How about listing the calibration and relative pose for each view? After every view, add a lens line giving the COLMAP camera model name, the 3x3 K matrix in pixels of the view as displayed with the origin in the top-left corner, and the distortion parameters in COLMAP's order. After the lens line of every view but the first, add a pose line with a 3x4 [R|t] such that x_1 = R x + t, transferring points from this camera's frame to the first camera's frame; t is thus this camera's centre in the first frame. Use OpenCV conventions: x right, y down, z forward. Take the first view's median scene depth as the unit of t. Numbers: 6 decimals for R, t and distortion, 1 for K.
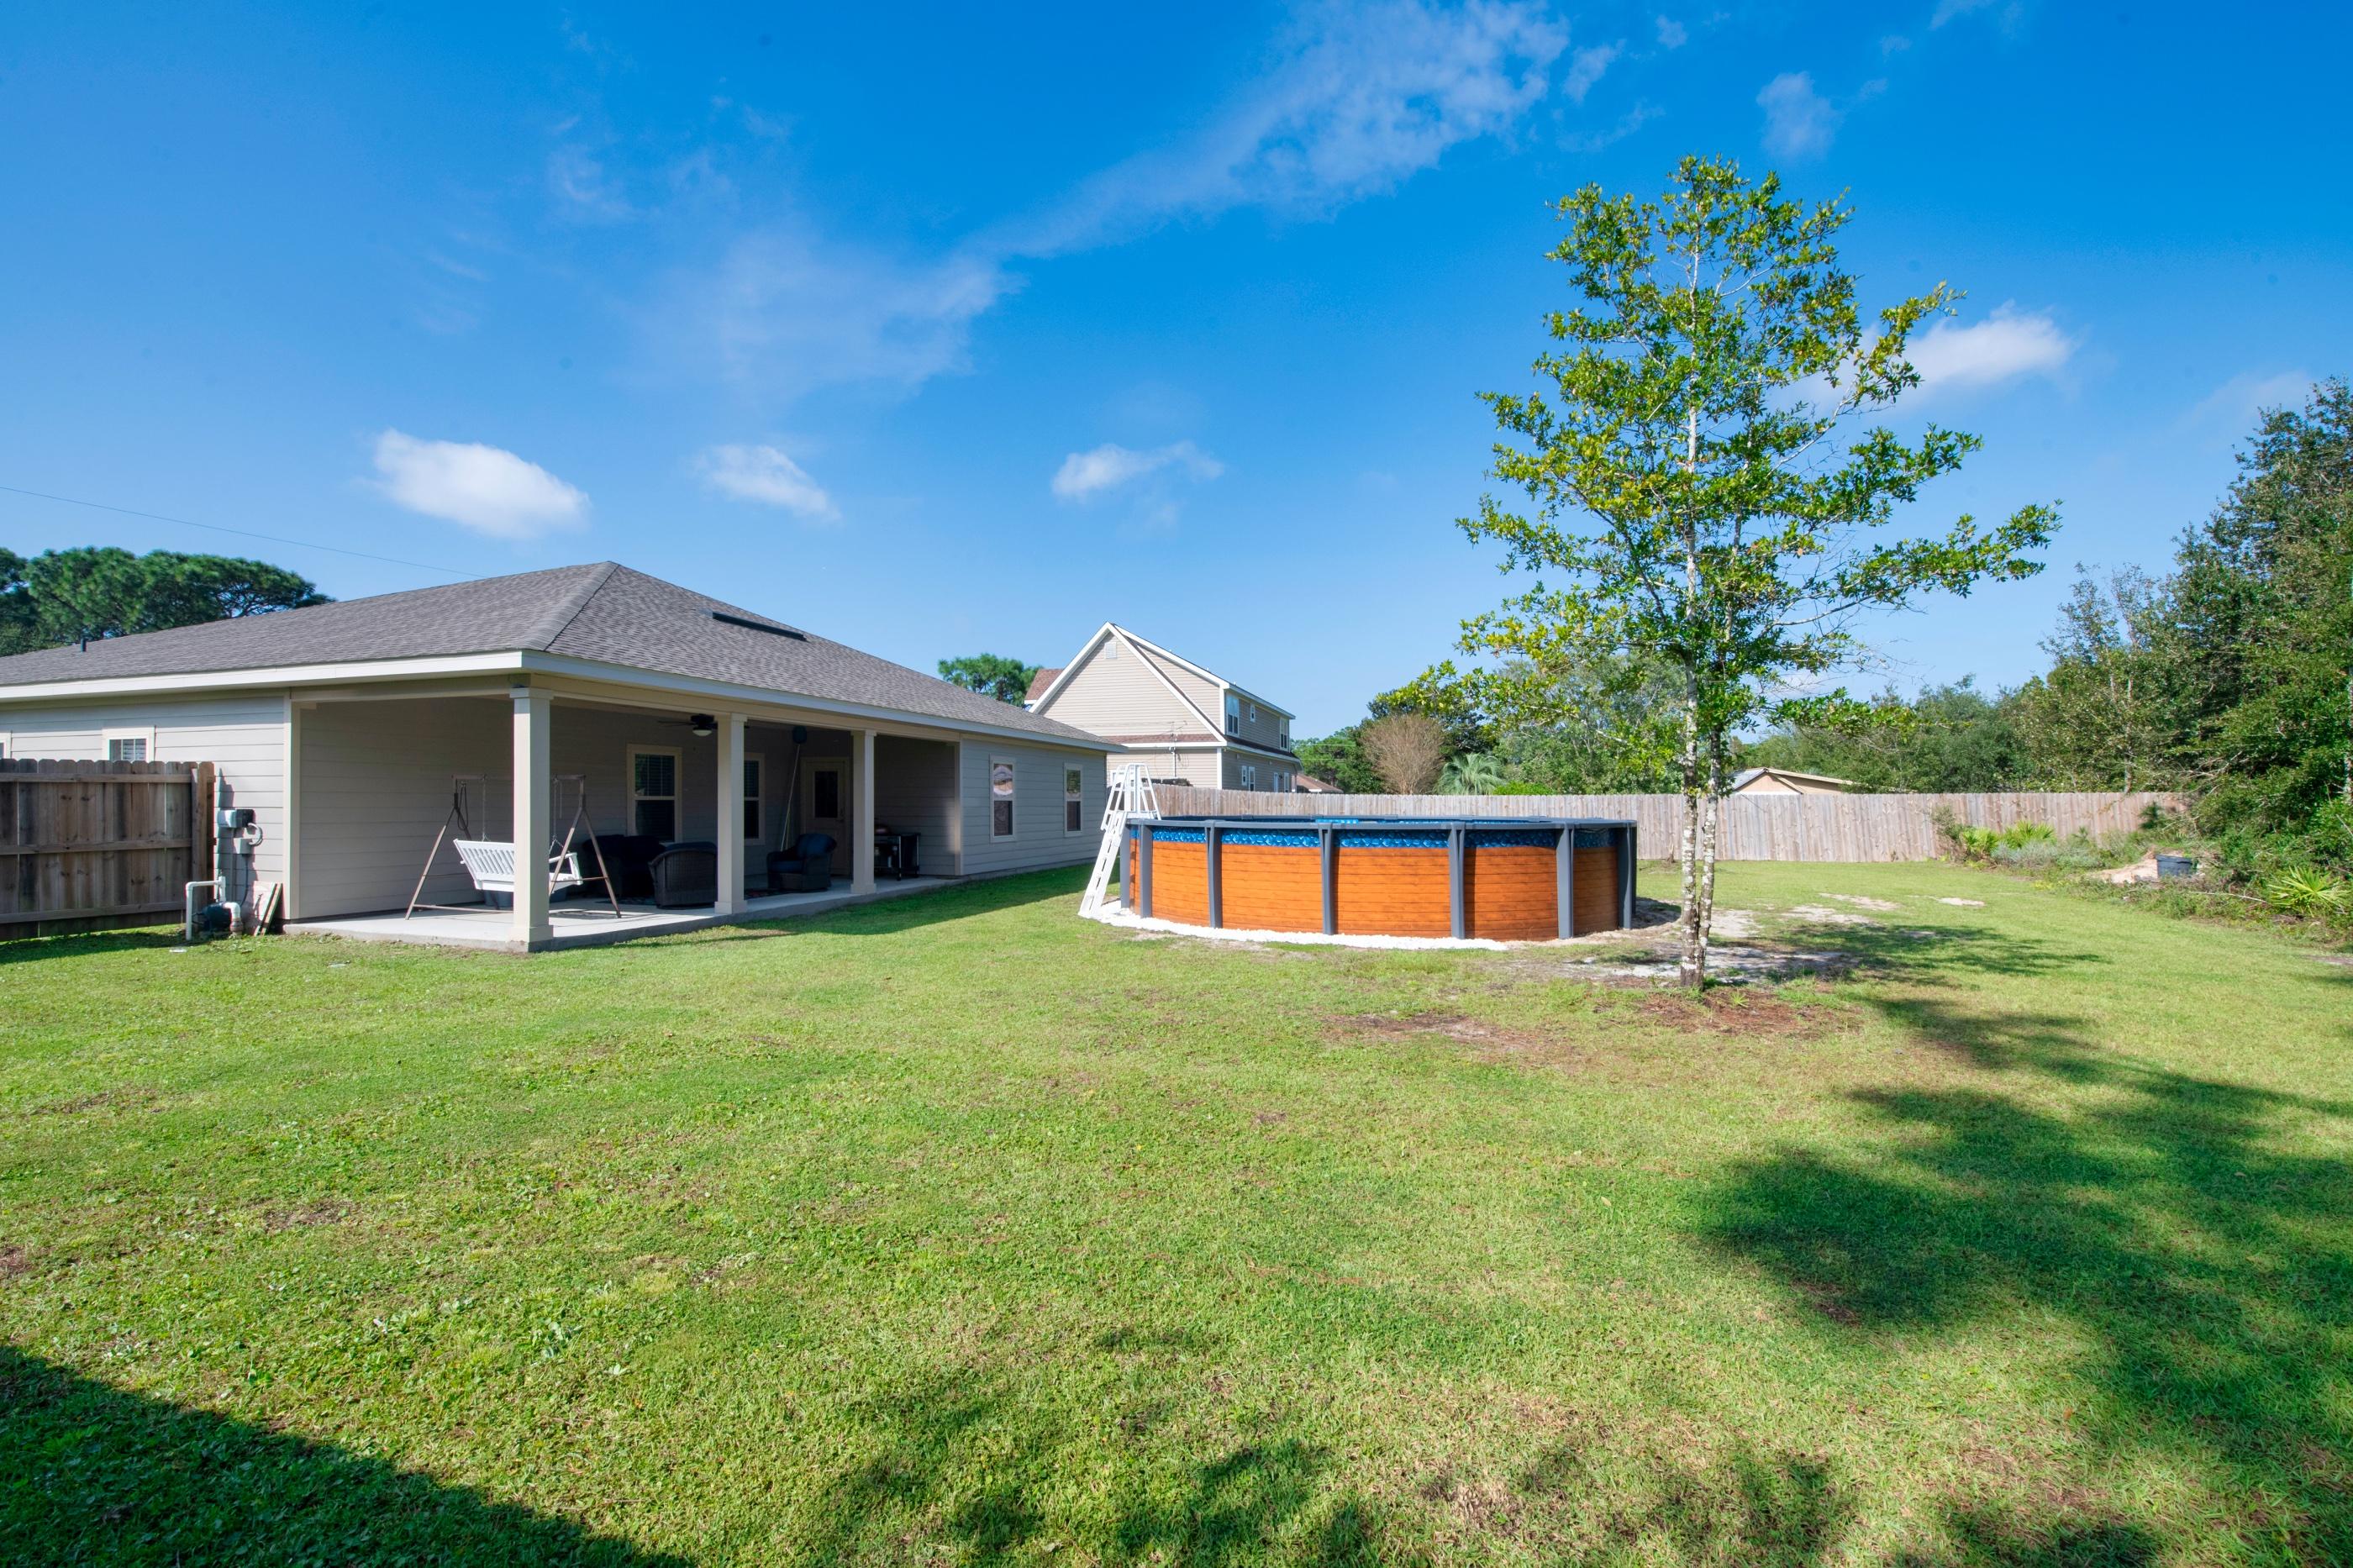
lens RADIAL K [[974.5, 0, 1189.5], [0, 974.5, 787.3], [0, 0, 1]] dist [-0.025175, 0.000147]
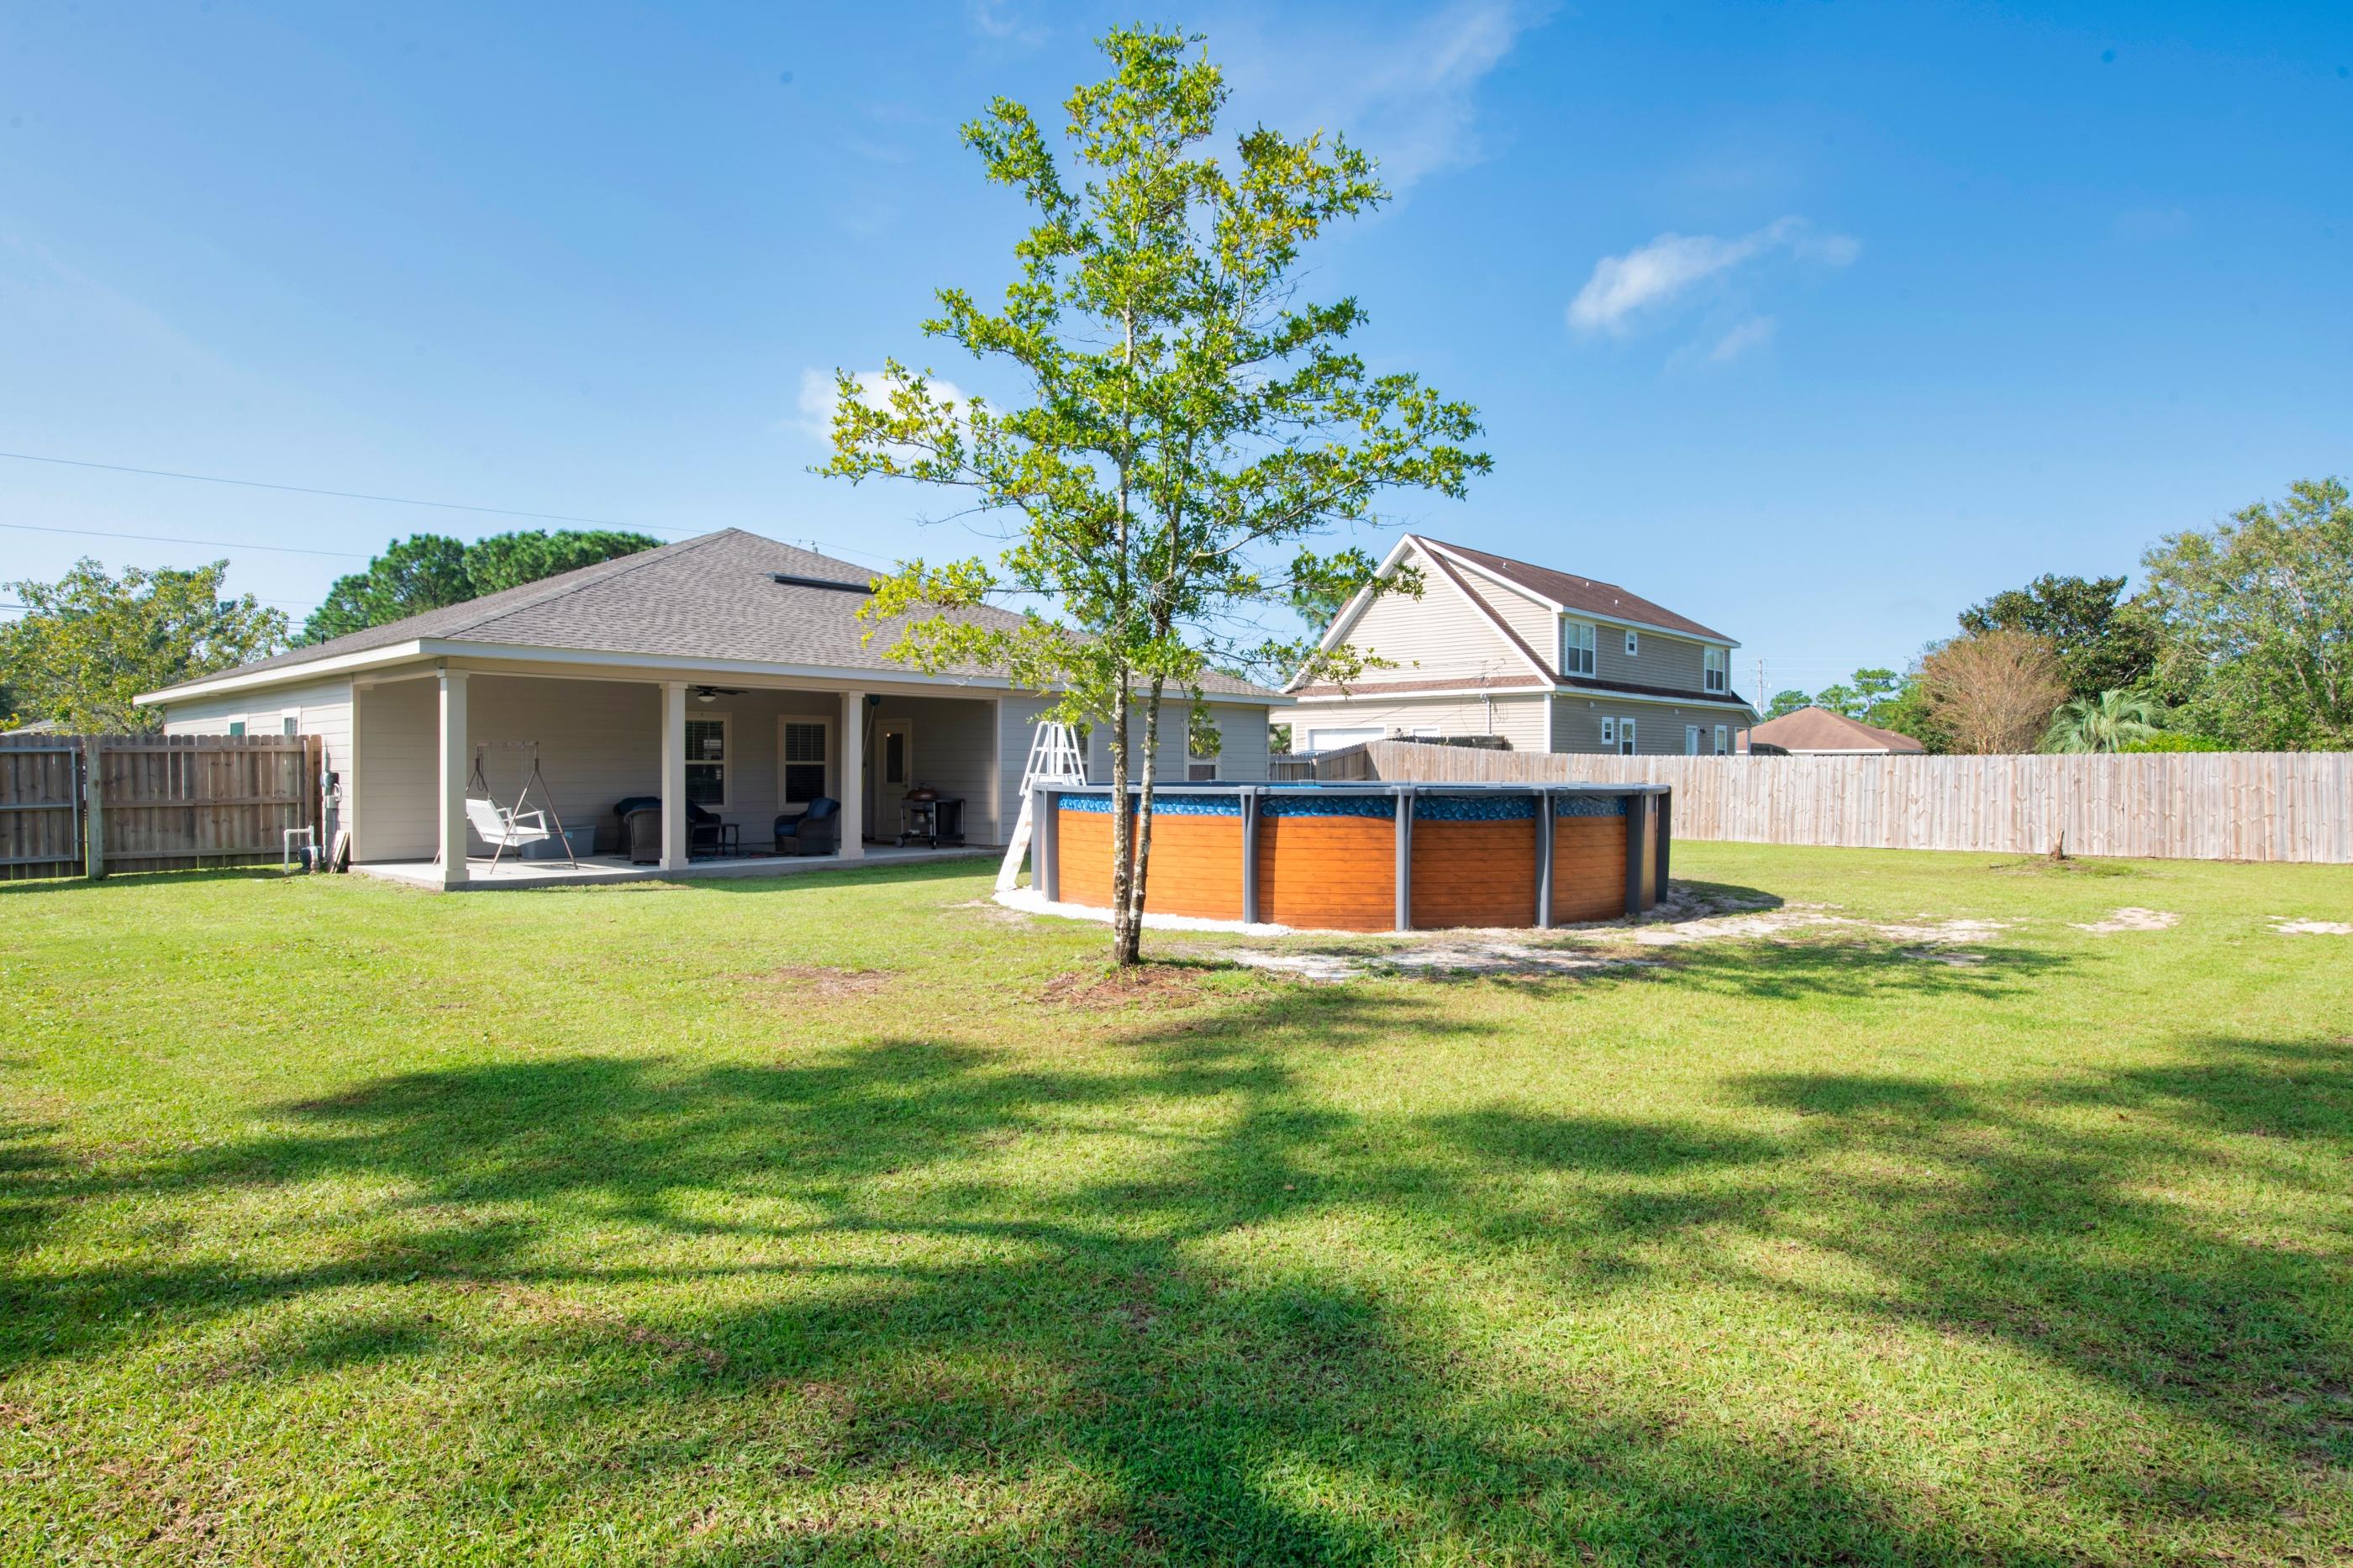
lens RADIAL K [[1311.9, 0, 1176.5], [0, 1311.9, 784.0], [0, 0, 1]] dist [0.000135, 0.000503]
pose [[0.898201, 0.002515, -0.439578, 0.706889], [0.008742, 0.999684, 0.023582, 0.006815], [0.439498, -0.025024, 0.897895, -0.051583]]
